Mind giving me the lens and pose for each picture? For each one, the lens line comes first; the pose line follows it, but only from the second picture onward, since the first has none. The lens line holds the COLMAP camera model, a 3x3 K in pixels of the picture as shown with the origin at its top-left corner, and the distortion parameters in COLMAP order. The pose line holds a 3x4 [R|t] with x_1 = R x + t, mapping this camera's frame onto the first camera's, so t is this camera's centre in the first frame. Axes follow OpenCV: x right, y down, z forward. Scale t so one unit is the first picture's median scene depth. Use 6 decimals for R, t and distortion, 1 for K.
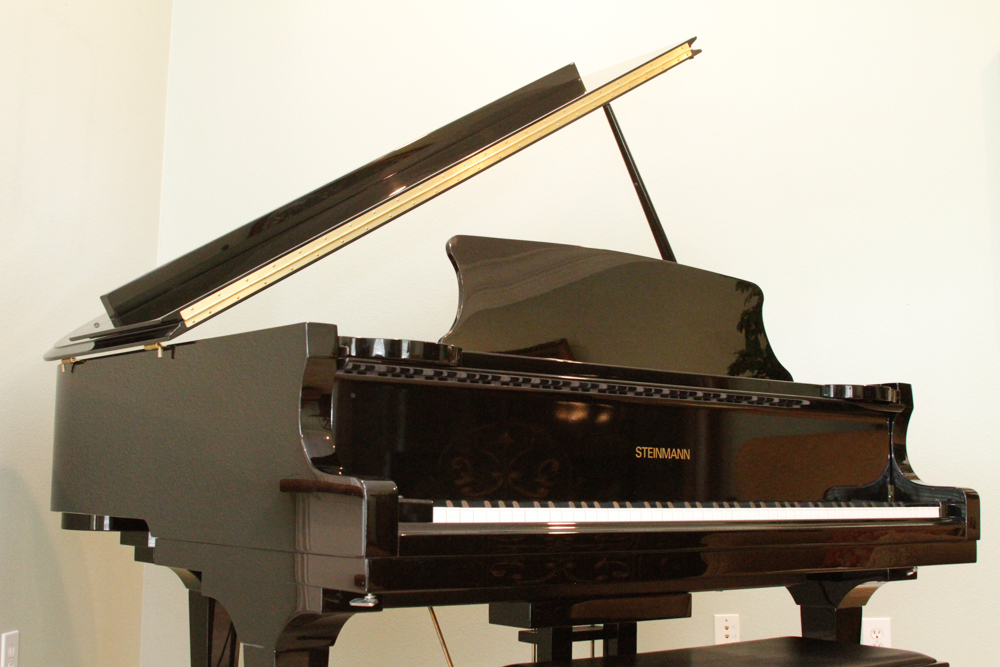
lens RADIAL K [[1343.6, 0, 500.0], [0, 1343.6, 333.5], [0, 0, 1]] dist [-0.142884, 0.030413]
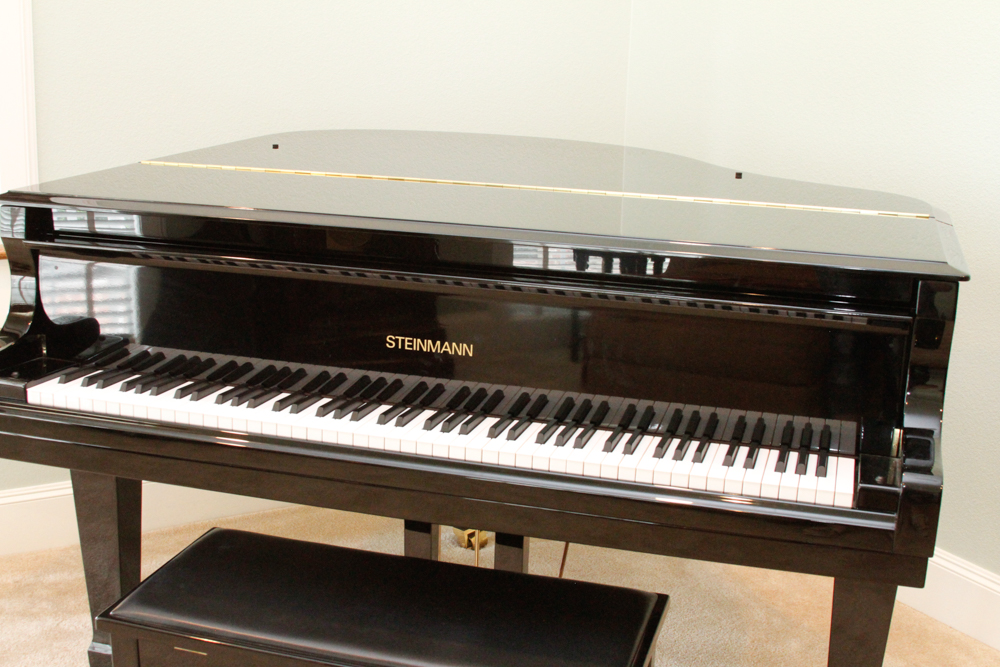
lens RADIAL K [[1290.8, 0, 500.0], [0, 1290.8, 333.5], [0, 0, 1]] dist [-0.141803, 0.035034]
pose [[0.575368, 0.202044, -0.792546, 0.698040], [0.074363, 0.952072, 0.296697, -0.137555], [0.814507, -0.229646, 0.532768, 0.535521]]
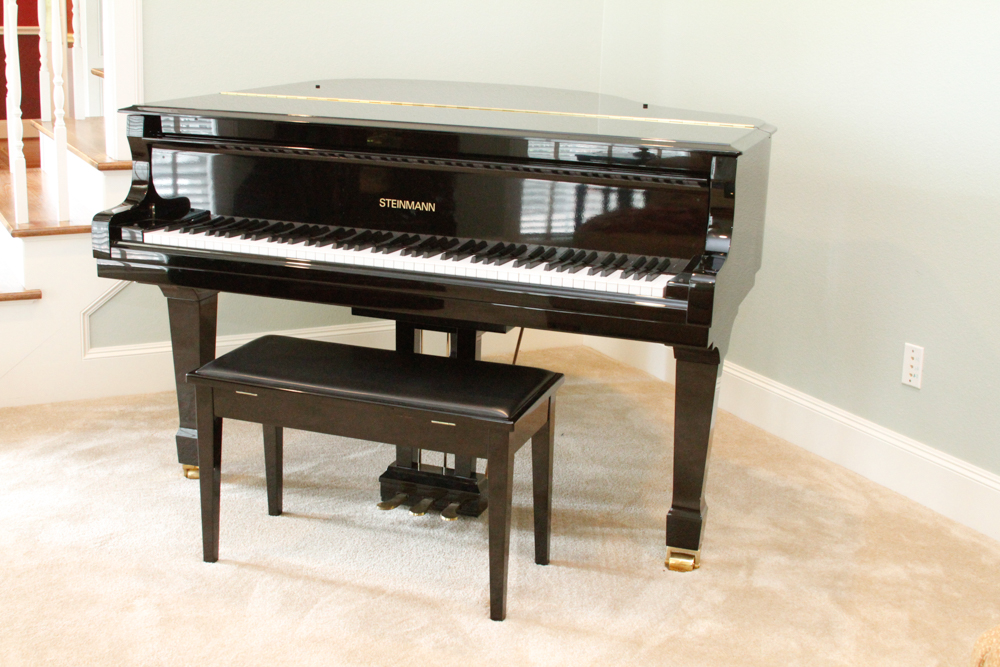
lens RADIAL K [[1290.8, 0, 500.0], [0, 1290.8, 333.5], [0, 0, 1]] dist [-0.141803, 0.035034]
pose [[0.528912, 0.218435, -0.820084, 1.066857], [0.074373, 0.950662, 0.301182, -0.139901], [0.845412, -0.220290, 0.486571, 0.396484]]
